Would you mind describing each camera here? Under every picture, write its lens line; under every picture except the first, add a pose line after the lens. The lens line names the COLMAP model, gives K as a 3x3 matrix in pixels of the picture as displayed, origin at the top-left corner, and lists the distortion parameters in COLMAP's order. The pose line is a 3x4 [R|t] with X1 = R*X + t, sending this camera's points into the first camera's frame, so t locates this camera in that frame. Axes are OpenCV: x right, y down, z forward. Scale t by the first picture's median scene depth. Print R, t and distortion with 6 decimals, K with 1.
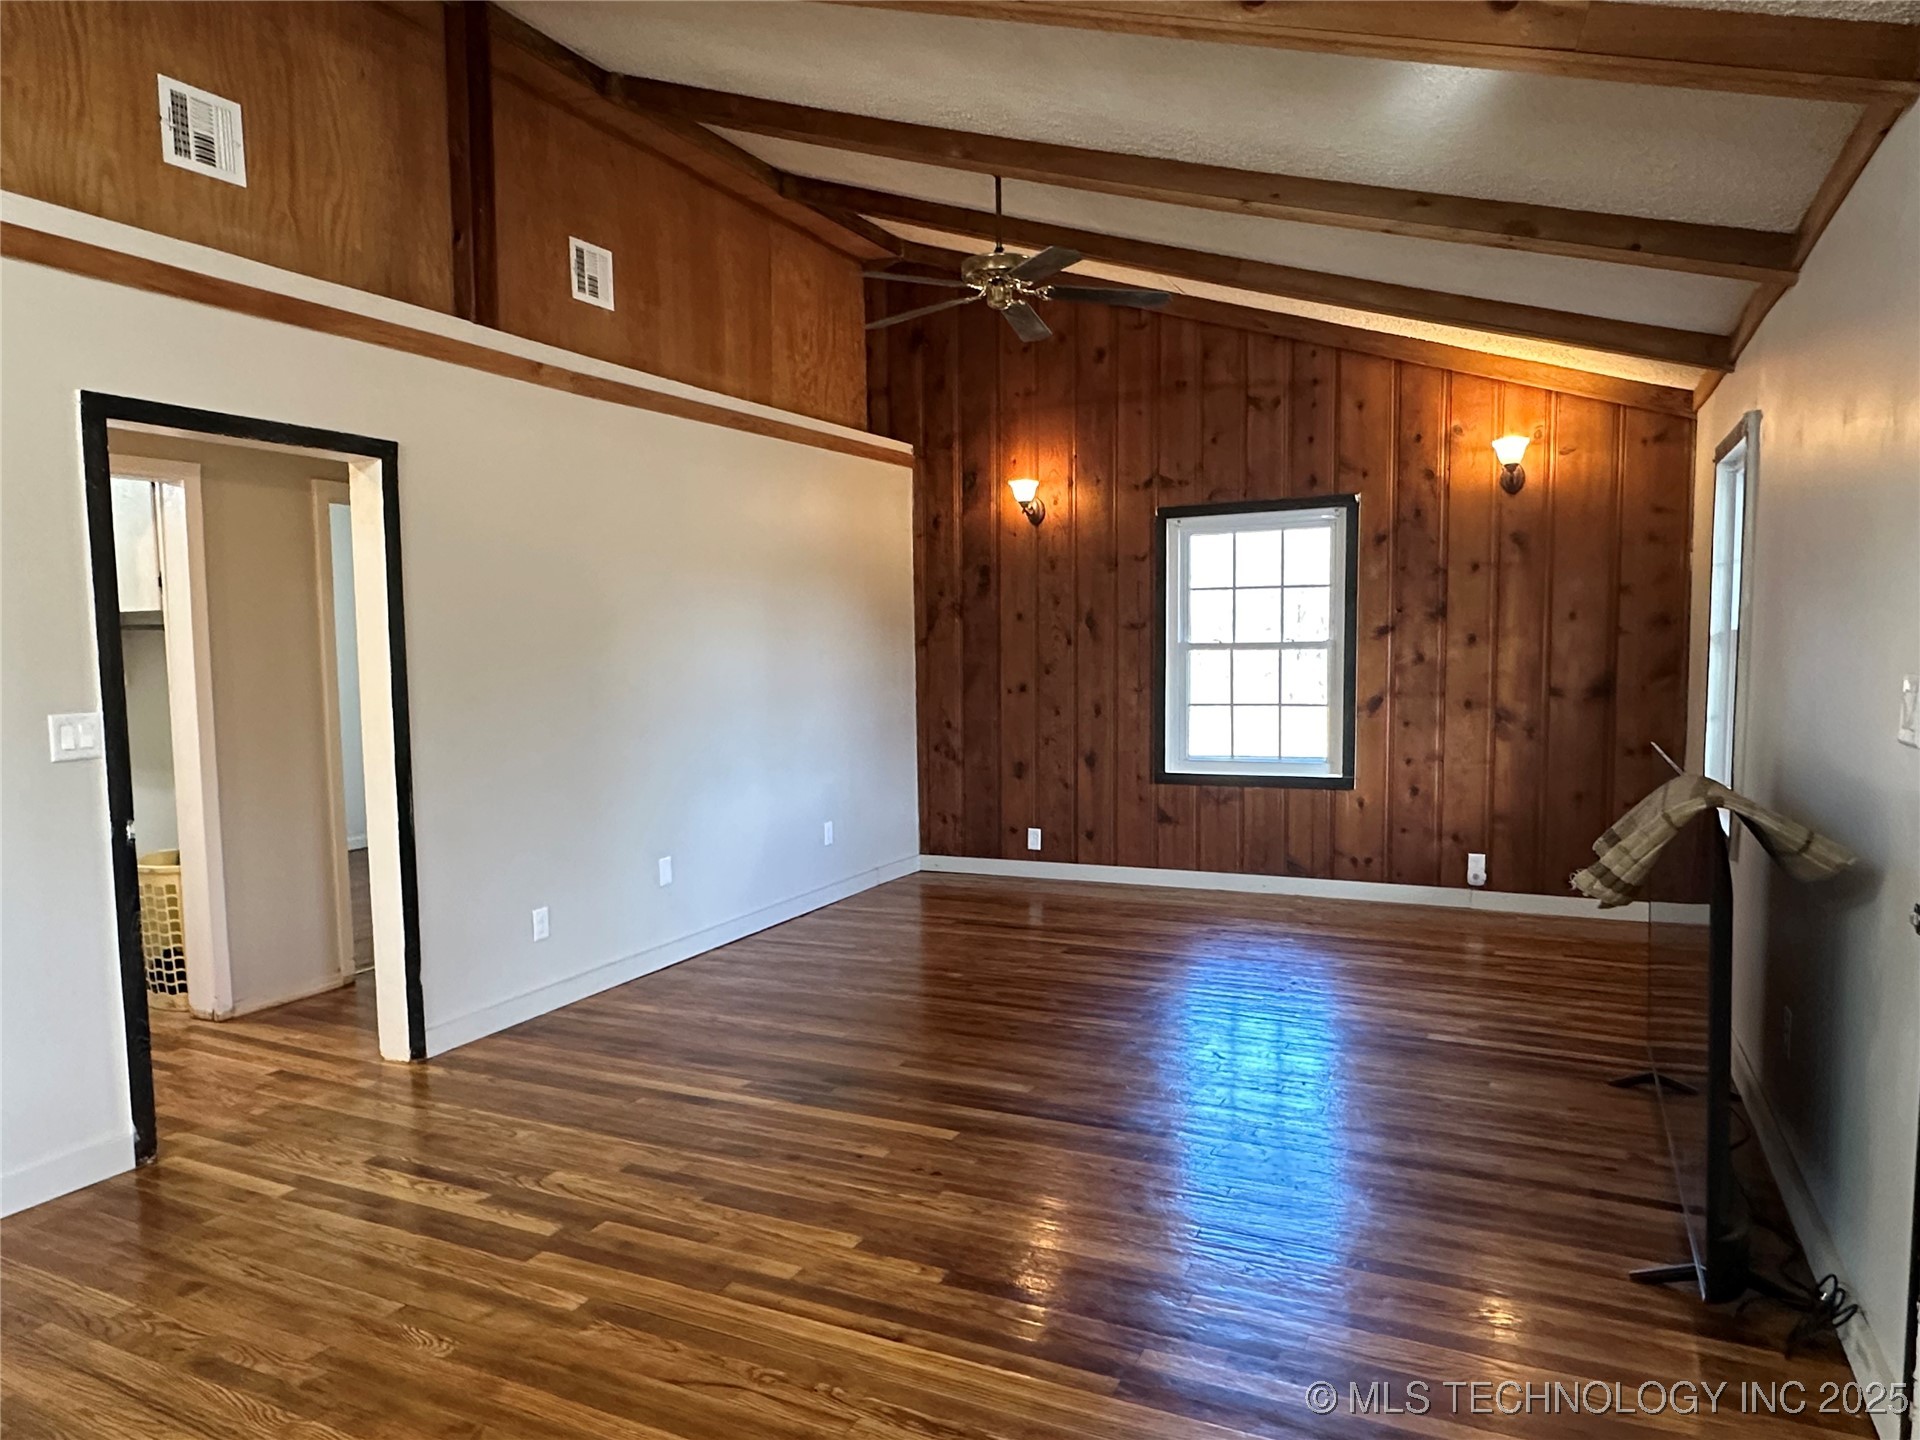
lens RADIAL K [[1227.8, 0, 950.4], [0, 1227.8, 717.7], [0, 0, 1]] dist [-0.007023, 0.000983]
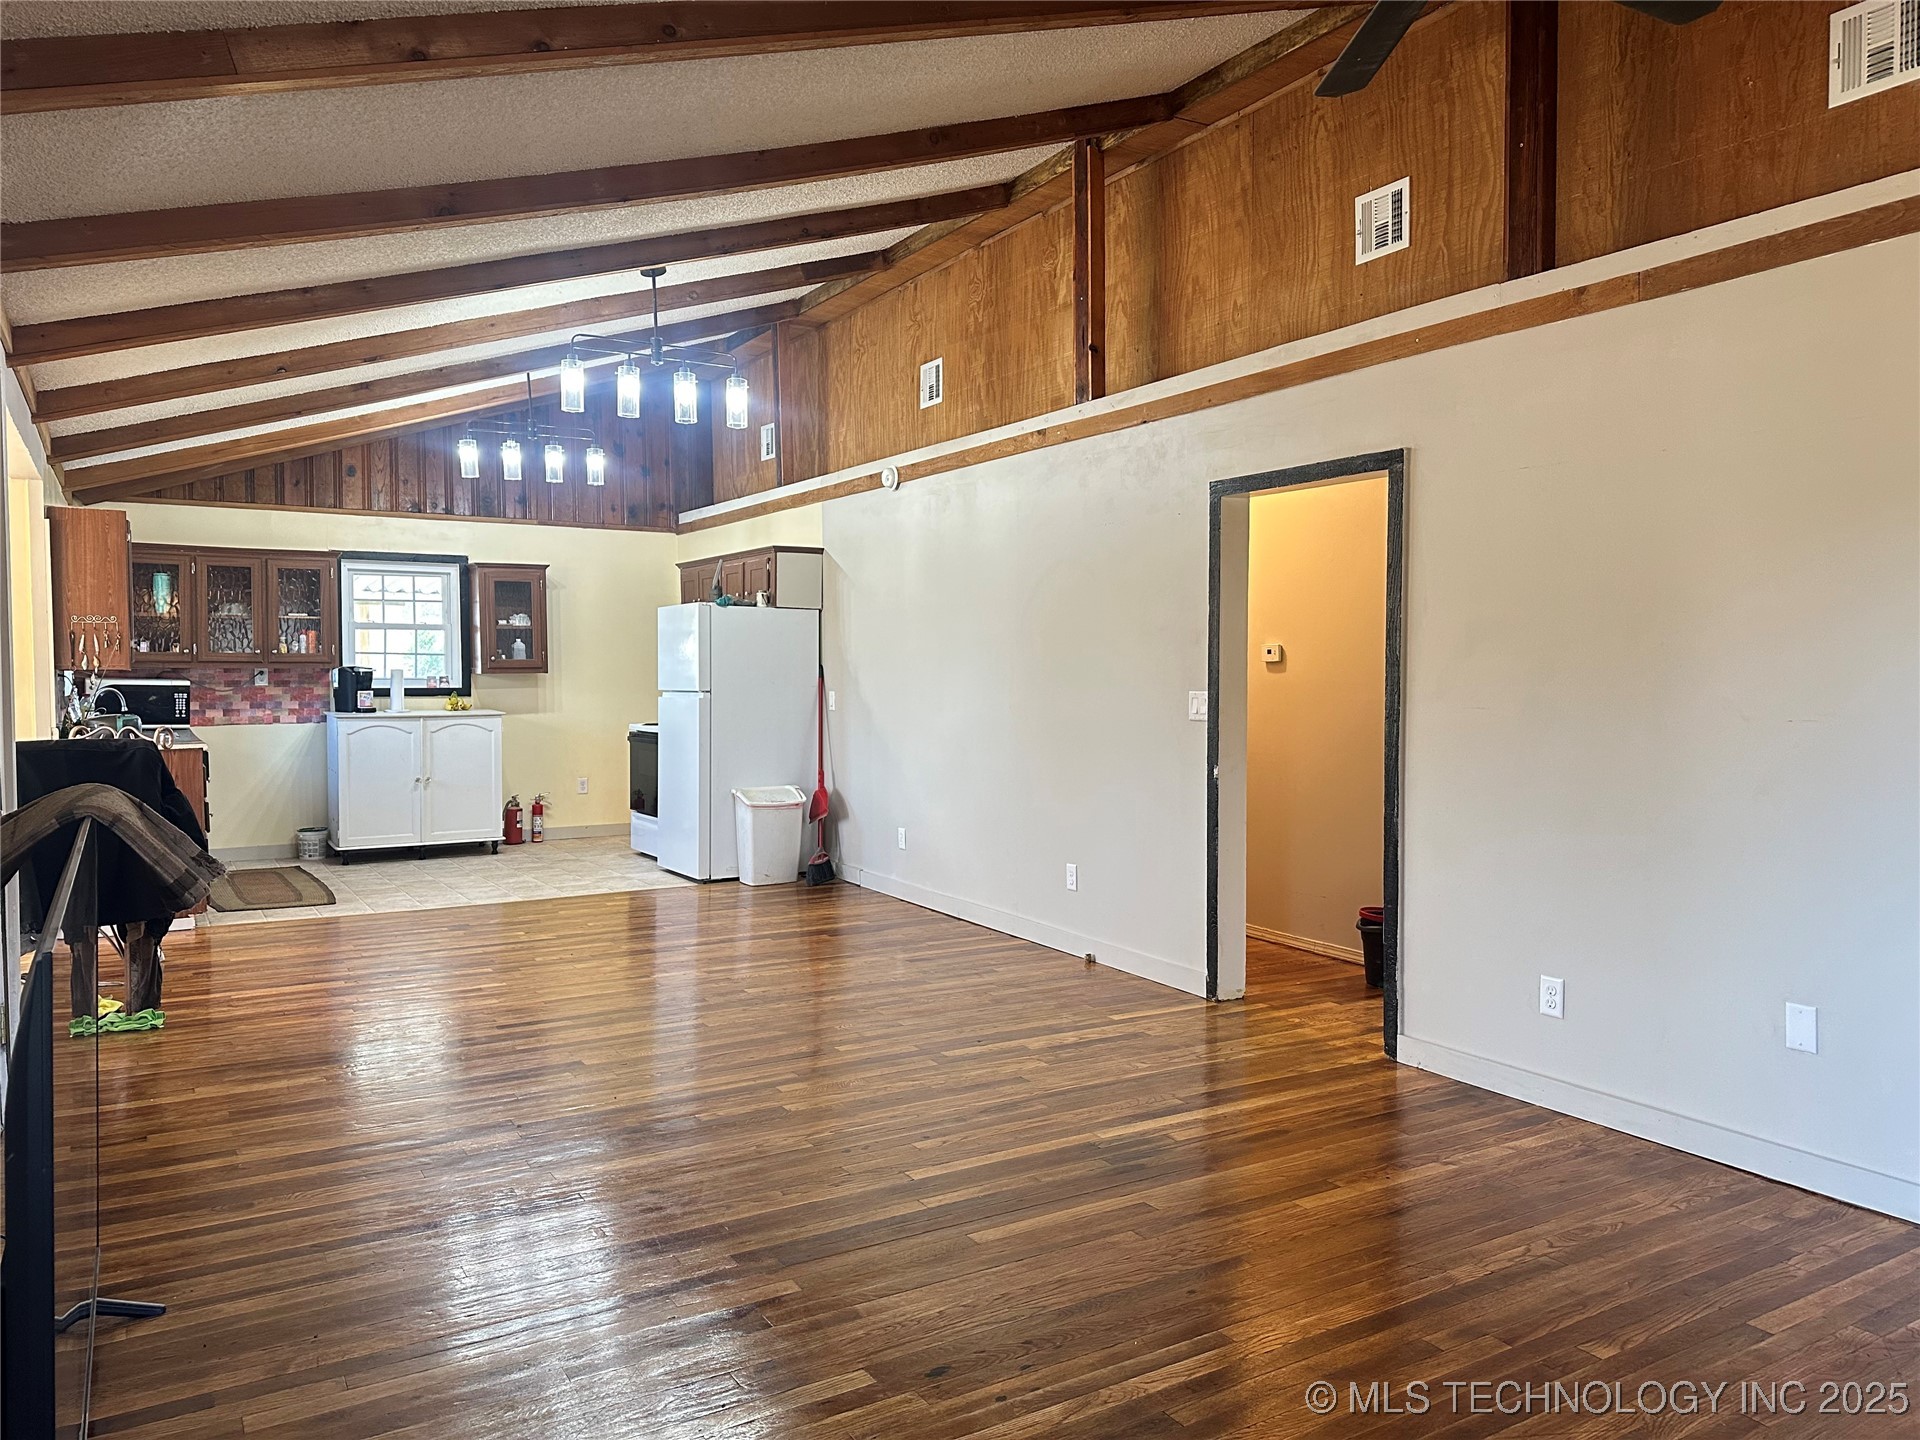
lens RADIAL K [[1353.7, 0, 980.7], [0, 1353.7, 711.3], [0, 0, 1]] dist [0.032329, -0.018565]
pose [[-0.533156, 0.044604, -0.844840, 0.806153], [-0.050430, 0.995158, 0.084365, -0.096916], [0.844513, 0.087585, -0.528325, 1.510740]]
